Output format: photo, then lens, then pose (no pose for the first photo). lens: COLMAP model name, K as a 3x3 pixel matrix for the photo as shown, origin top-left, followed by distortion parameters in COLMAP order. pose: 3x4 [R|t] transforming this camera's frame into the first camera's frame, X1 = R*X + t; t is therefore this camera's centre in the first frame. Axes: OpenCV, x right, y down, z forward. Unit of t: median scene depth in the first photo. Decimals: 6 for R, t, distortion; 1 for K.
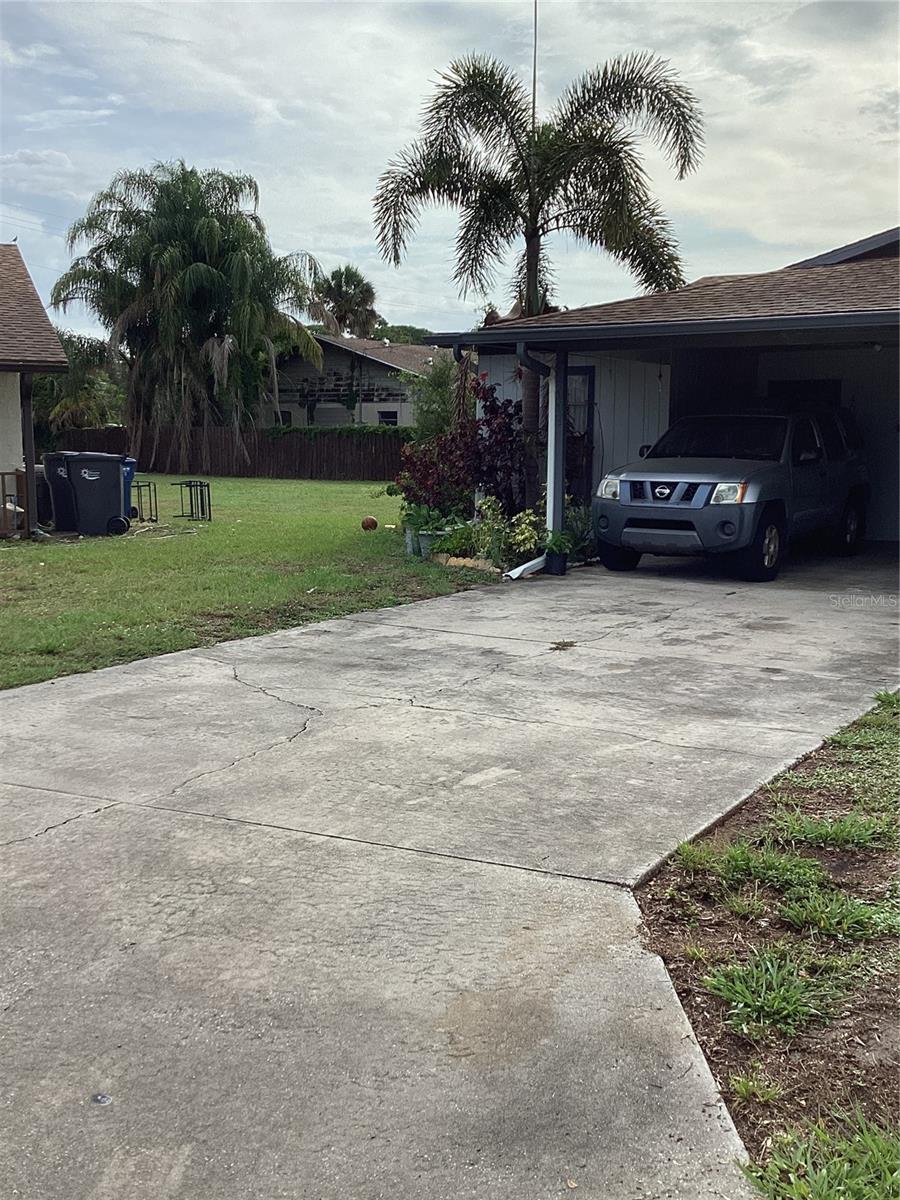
lens RADIAL K [[1252.3, 0, 453.9], [0, 1252.3, 610.3], [0, 0, 1]] dist [0.062253, 0.000000]
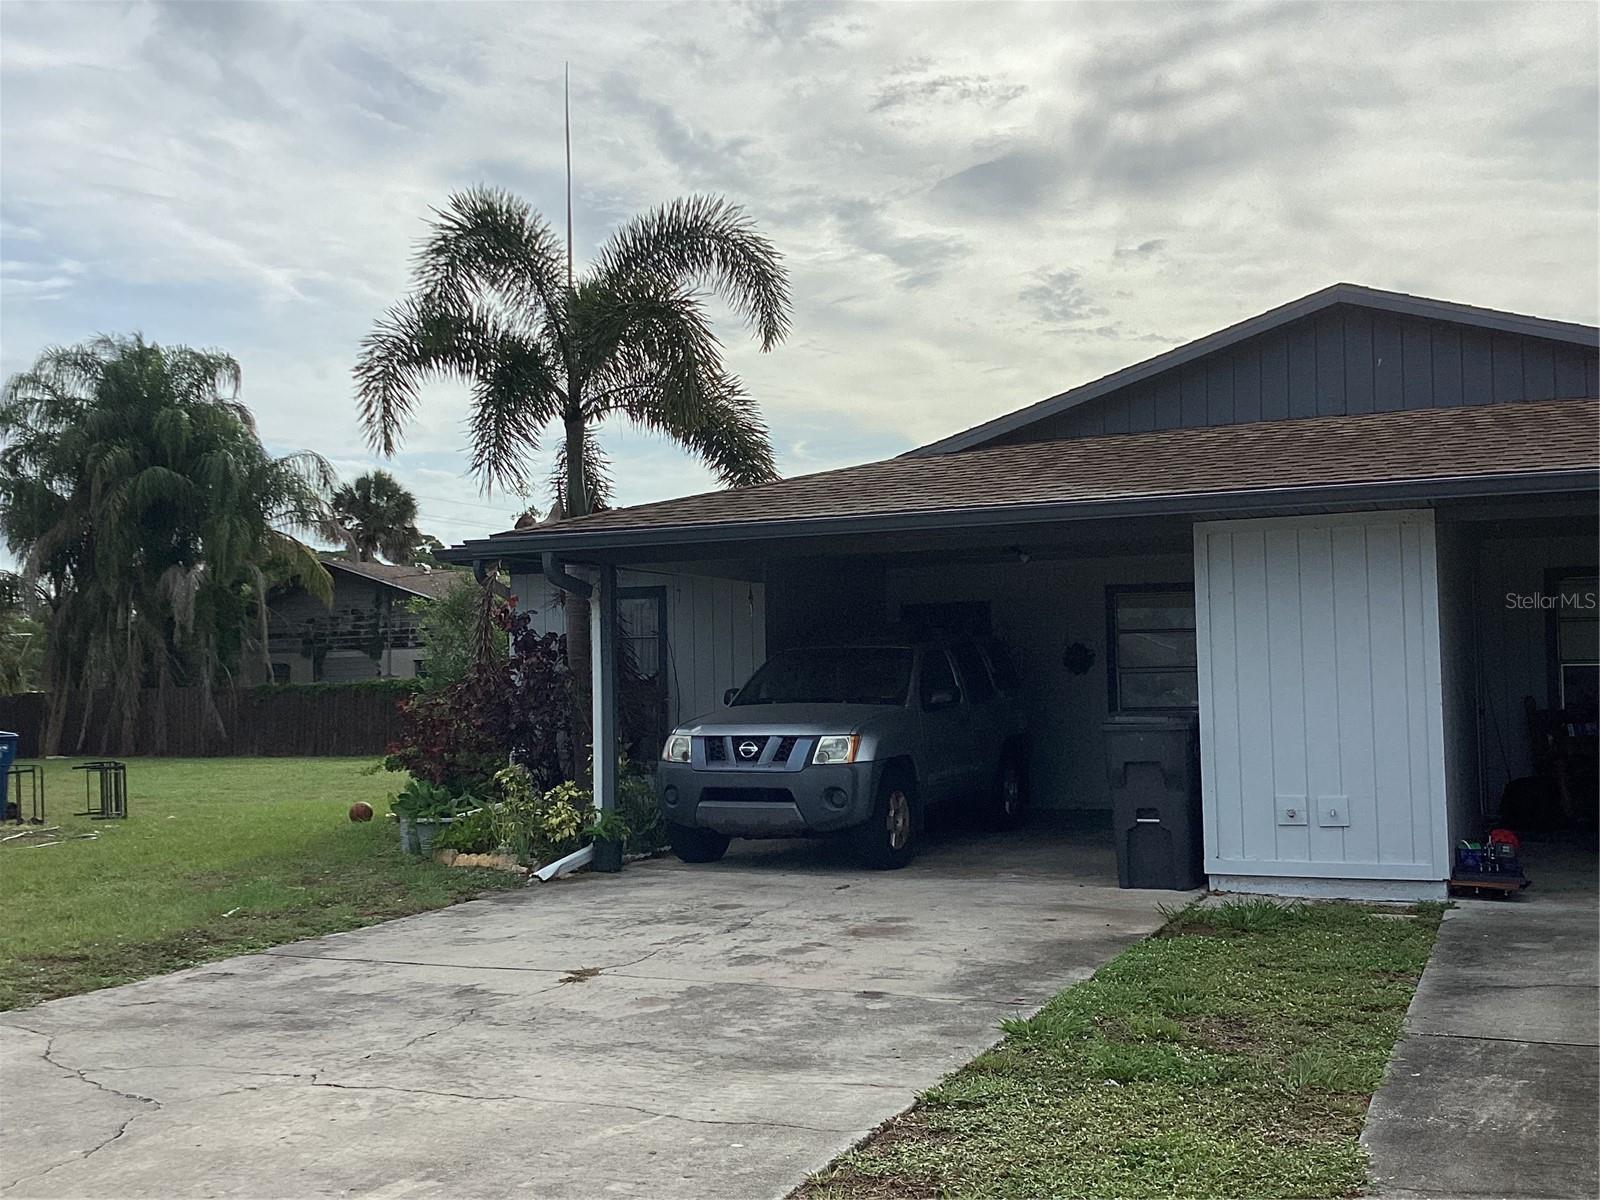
lens RADIAL K [[1669.7, 0, 803.8], [0, 1669.7, 596.5], [0, 0, 1]] dist [0.062253, 0.000000]
pose [[0.987508, -0.016767, 0.156671, 0.043310], [0.046691, 0.980803, -0.189329, 0.003020], [-0.150489, 0.194279, 0.969334, 0.035366]]
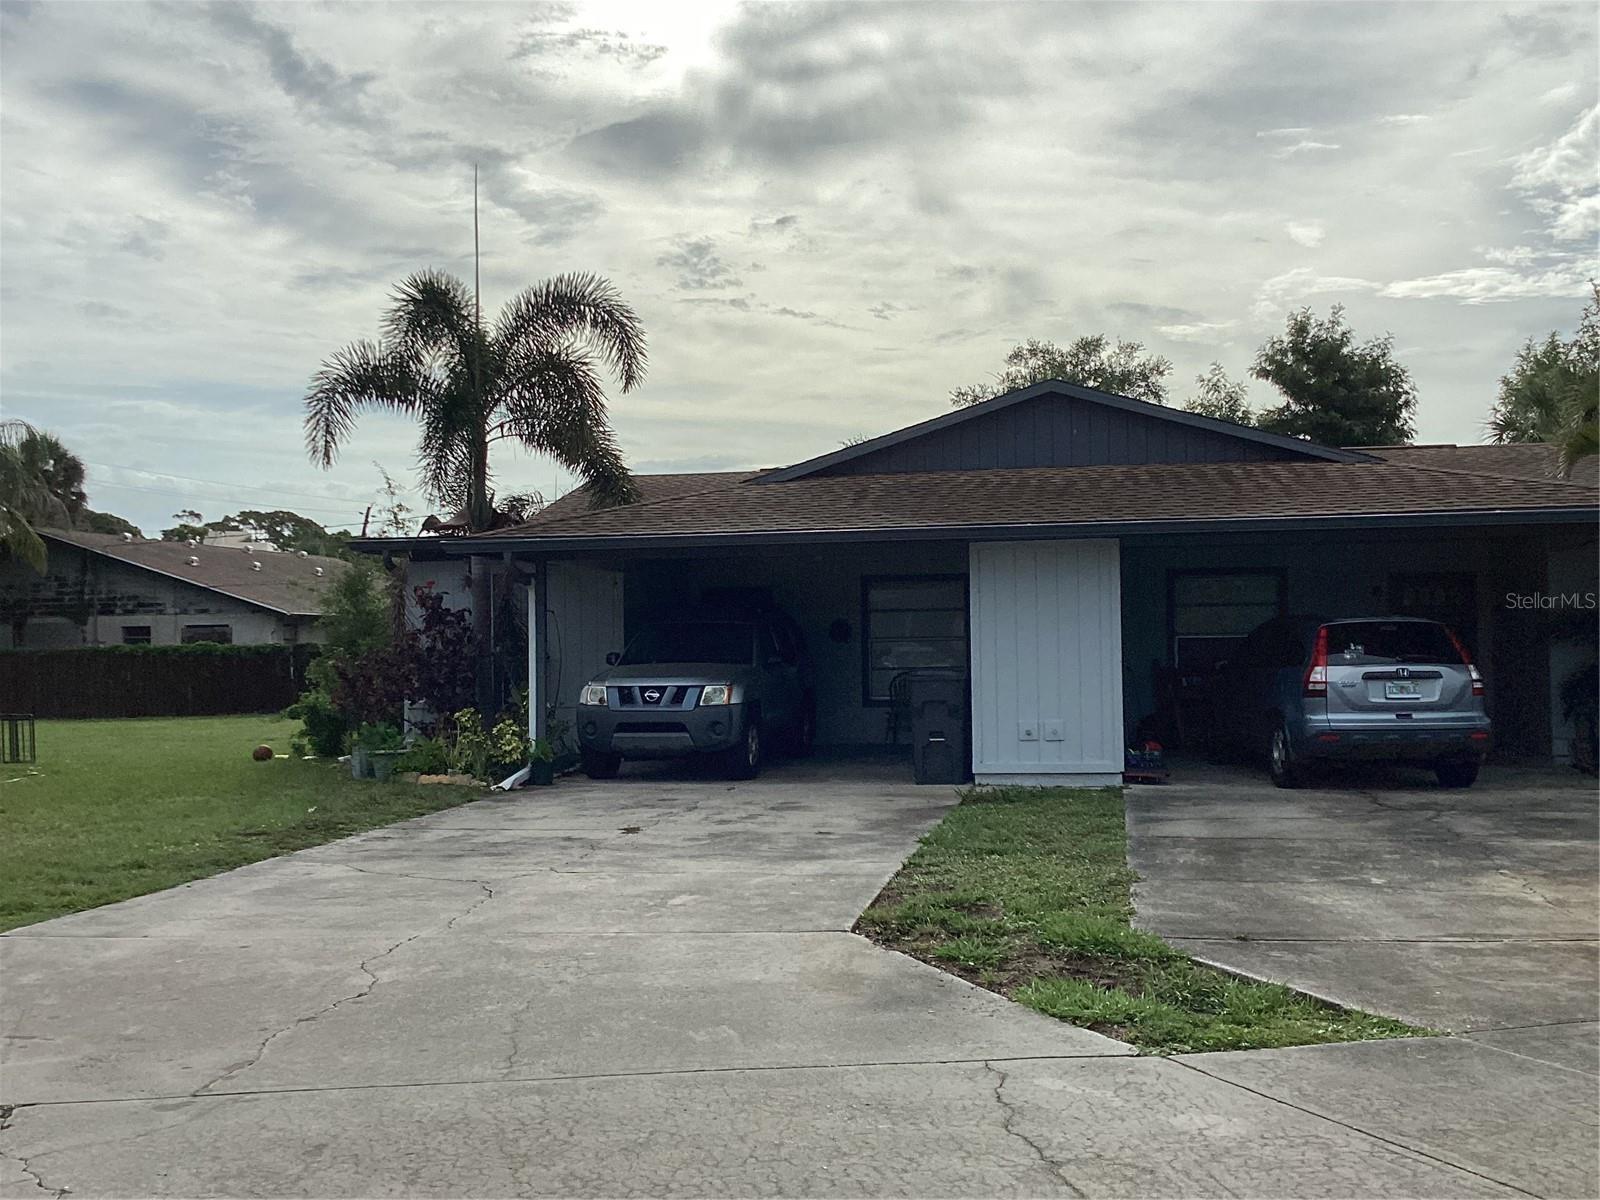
lens RADIAL K [[1669.7, 0, 812.3], [0, 1669.7, 603.4], [0, 0, 1]] dist [0.062253, 0.000000]
pose [[0.927633, -0.011724, 0.373310, -0.197709], [0.073971, 0.985475, -0.152861, 0.044145], [-0.366095, 0.169413, 0.915026, -0.272395]]
